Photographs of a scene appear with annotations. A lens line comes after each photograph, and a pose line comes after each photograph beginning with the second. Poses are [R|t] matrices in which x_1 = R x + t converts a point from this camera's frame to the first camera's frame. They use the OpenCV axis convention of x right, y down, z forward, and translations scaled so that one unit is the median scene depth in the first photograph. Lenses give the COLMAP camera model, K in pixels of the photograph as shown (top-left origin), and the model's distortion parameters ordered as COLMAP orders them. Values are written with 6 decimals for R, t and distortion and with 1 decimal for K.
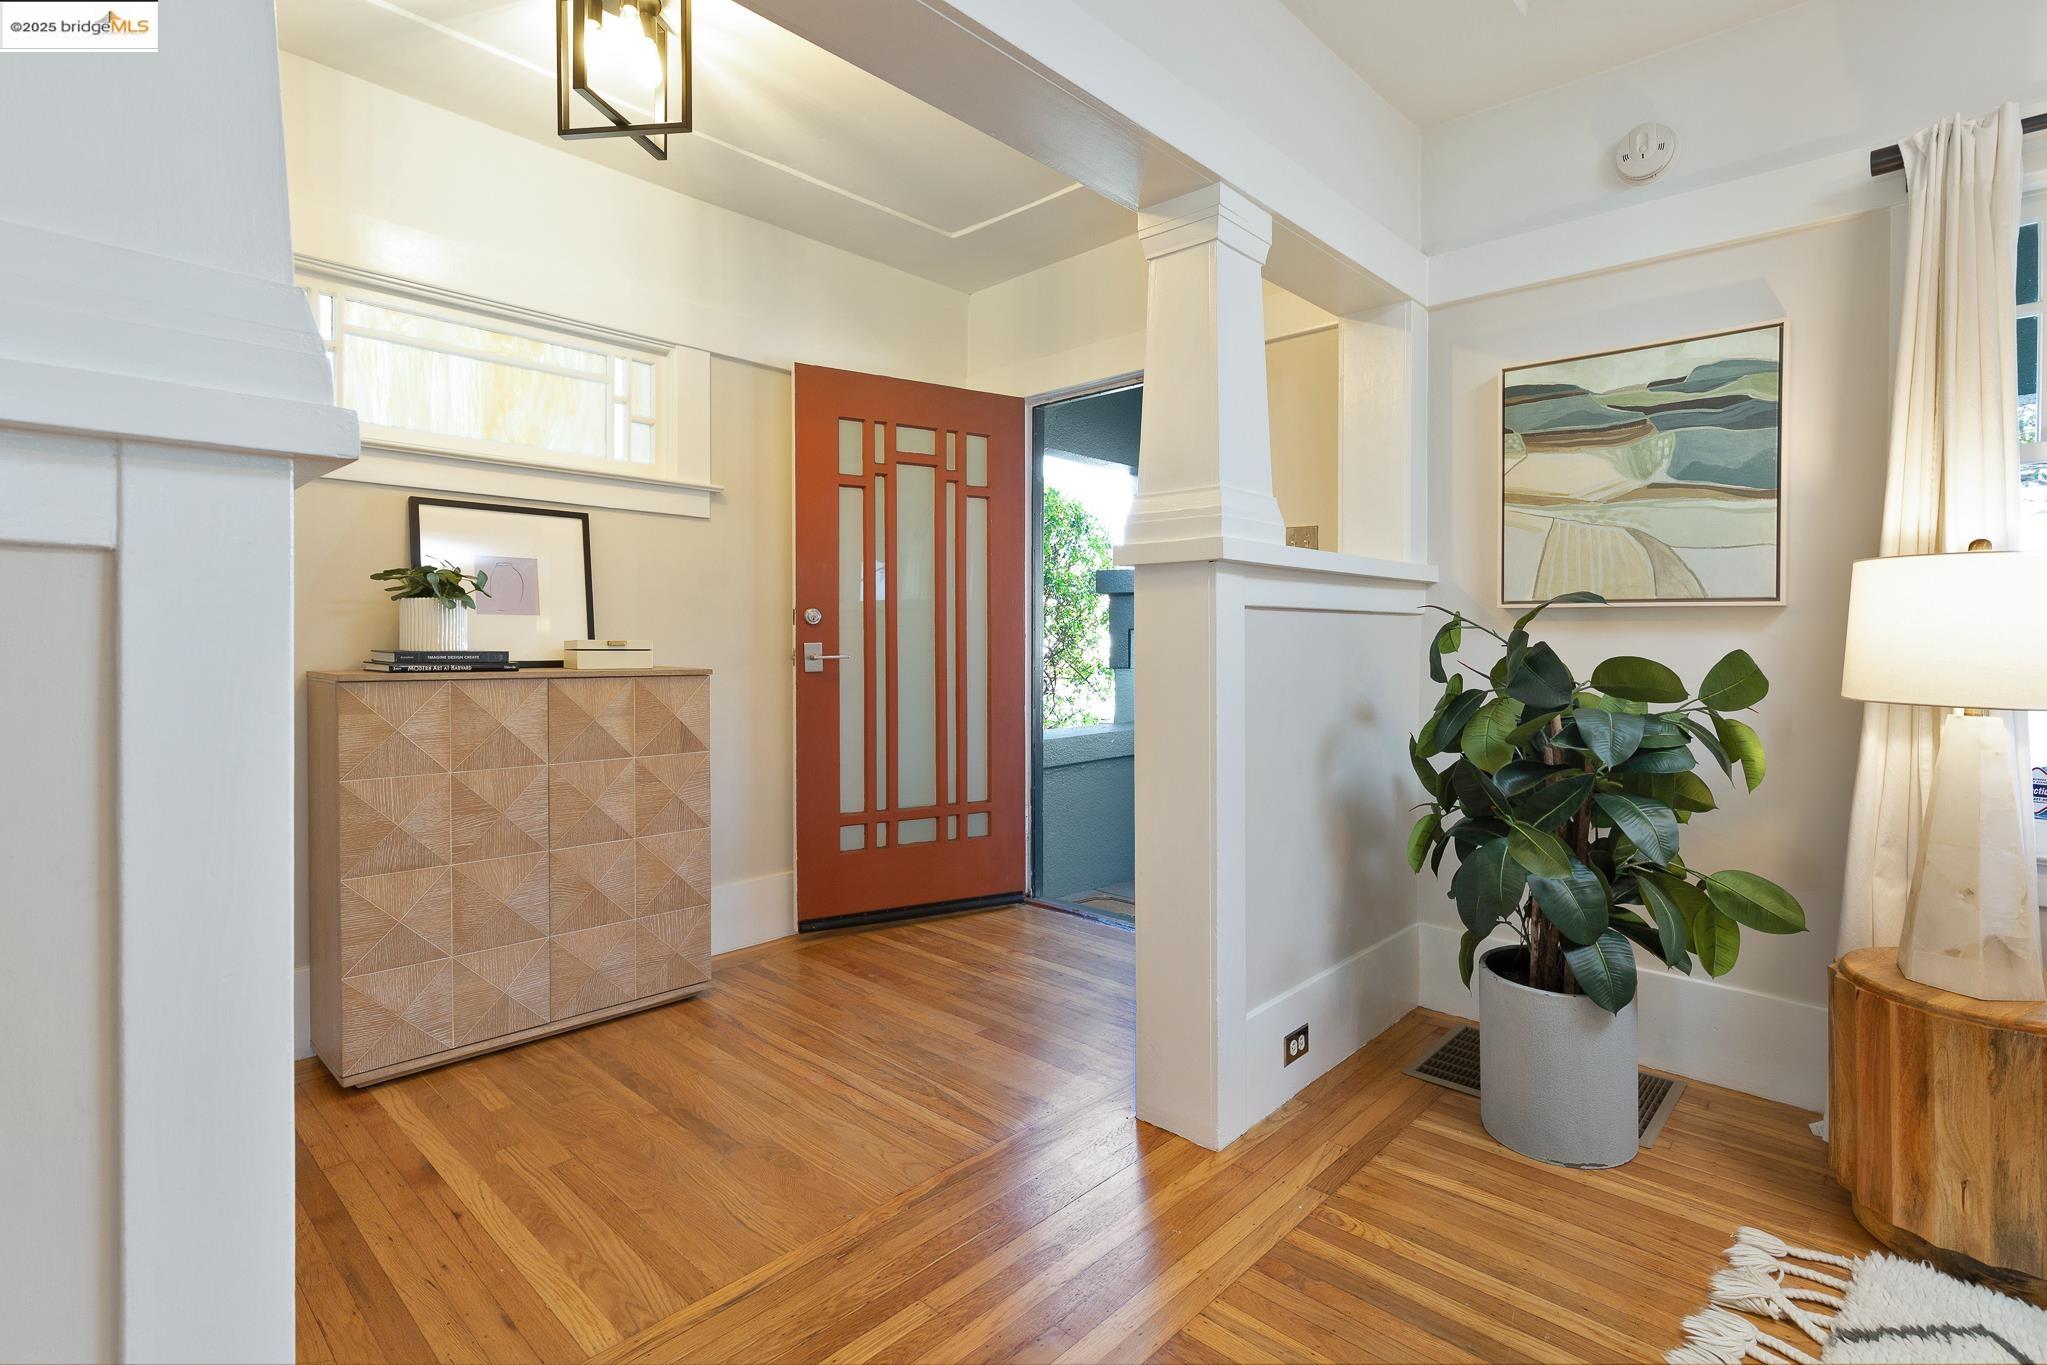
lens RADIAL K [[981.2, 0, 1027.6], [0, 981.2, 645.2], [0, 0, 1]] dist [0.001456, 0.000164]
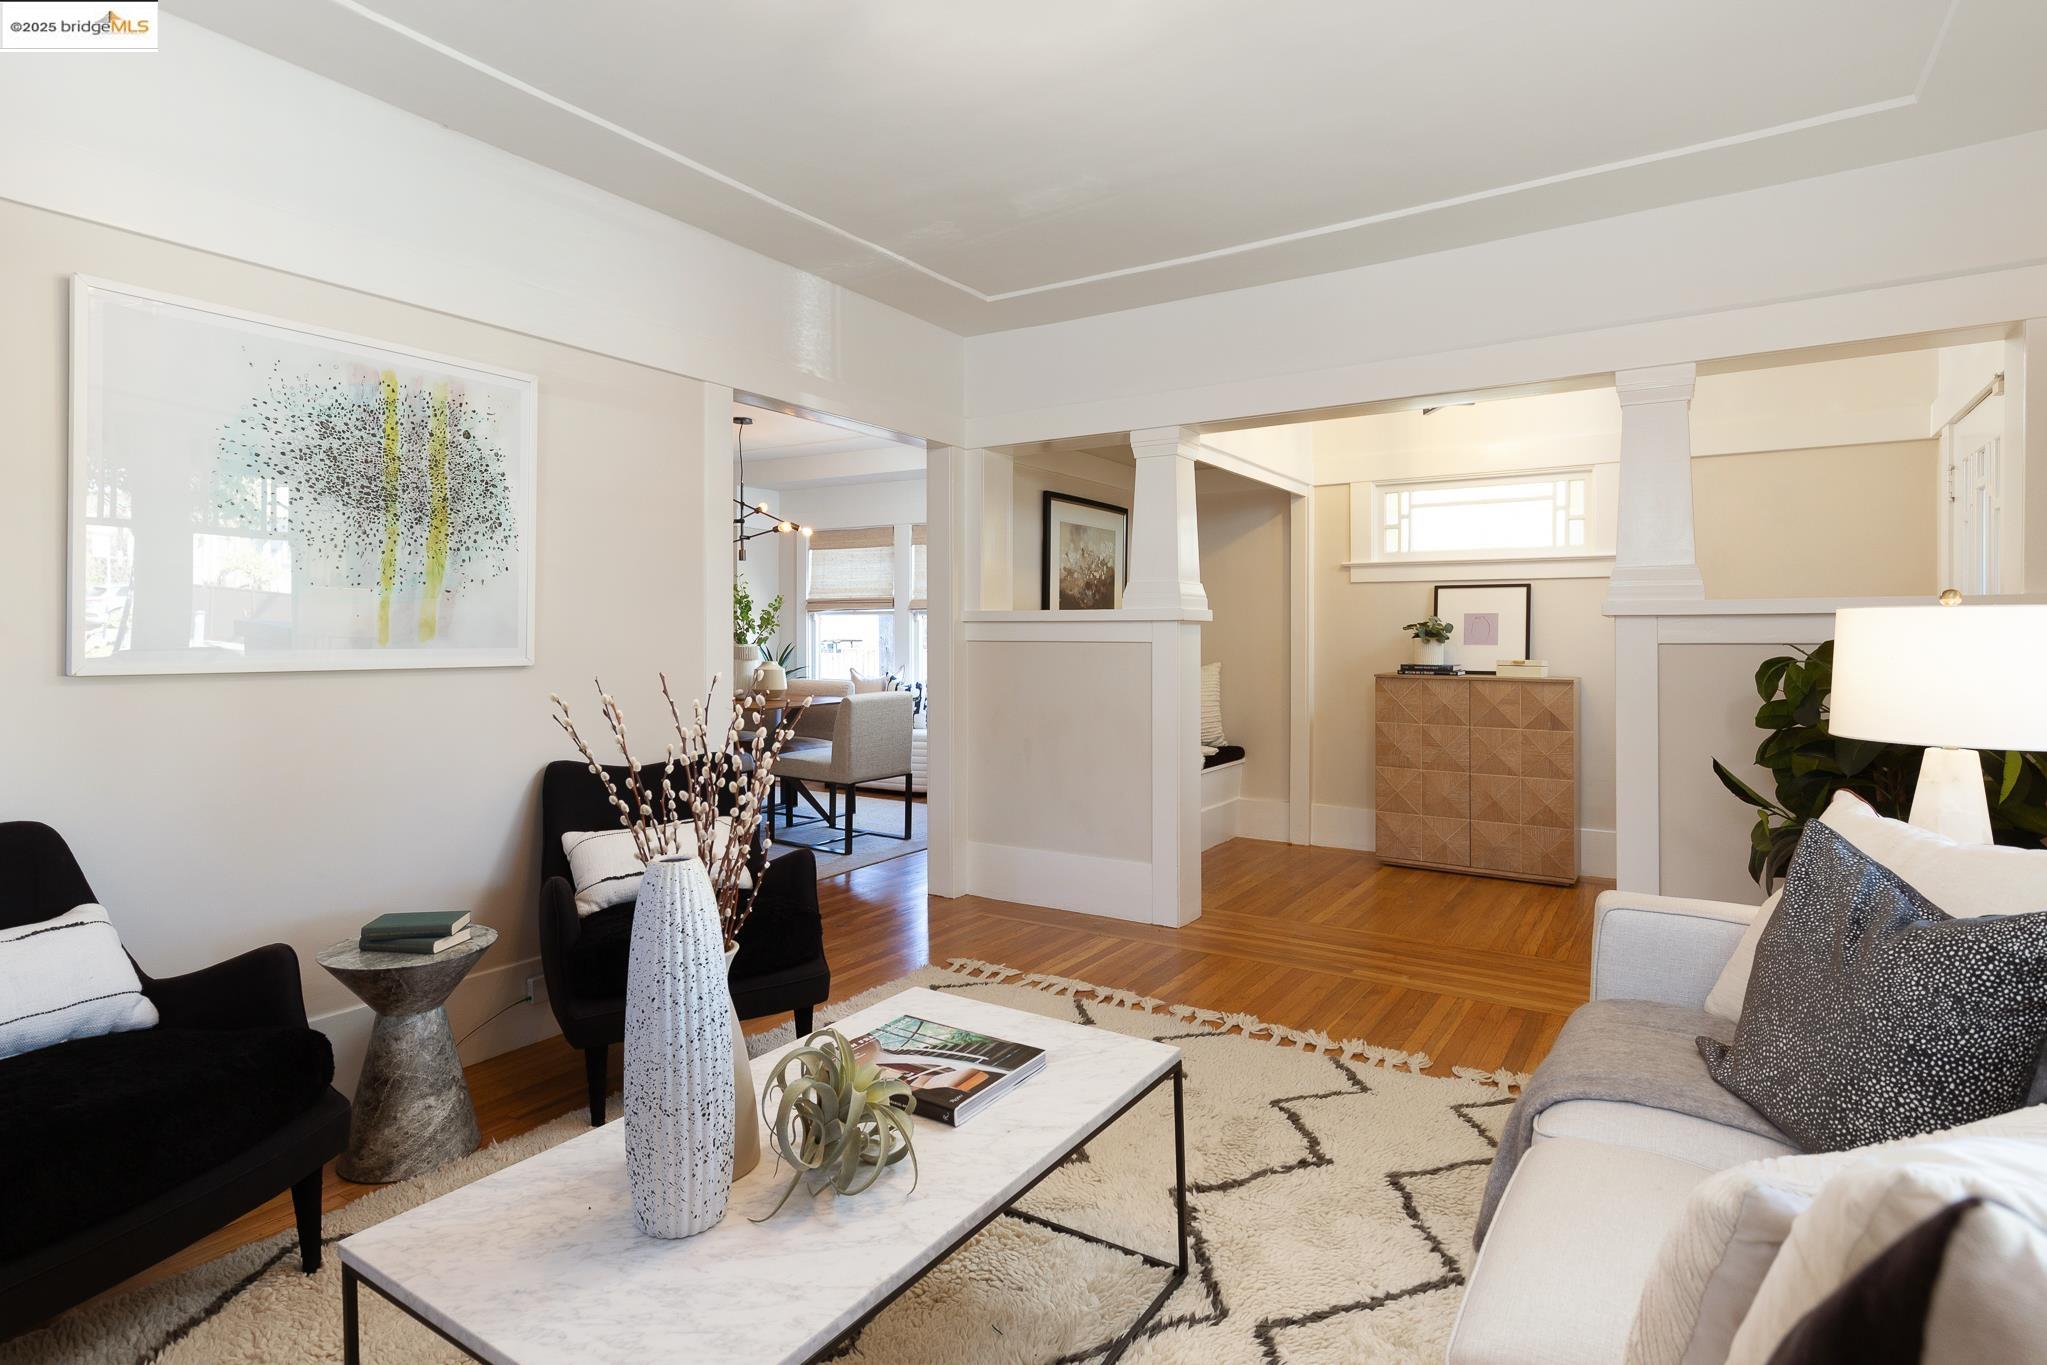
lens RADIAL K [[1126.8, 0, 1016.2], [0, 1126.8, 631.6], [0, 0, 1]] dist [-0.001316, -0.000086]
pose [[0.157192, -0.004200, -0.987559, 1.409091], [-0.007213, 0.999959, -0.005401, -0.038889], [0.987542, 0.007973, 0.157156, -0.173653]]
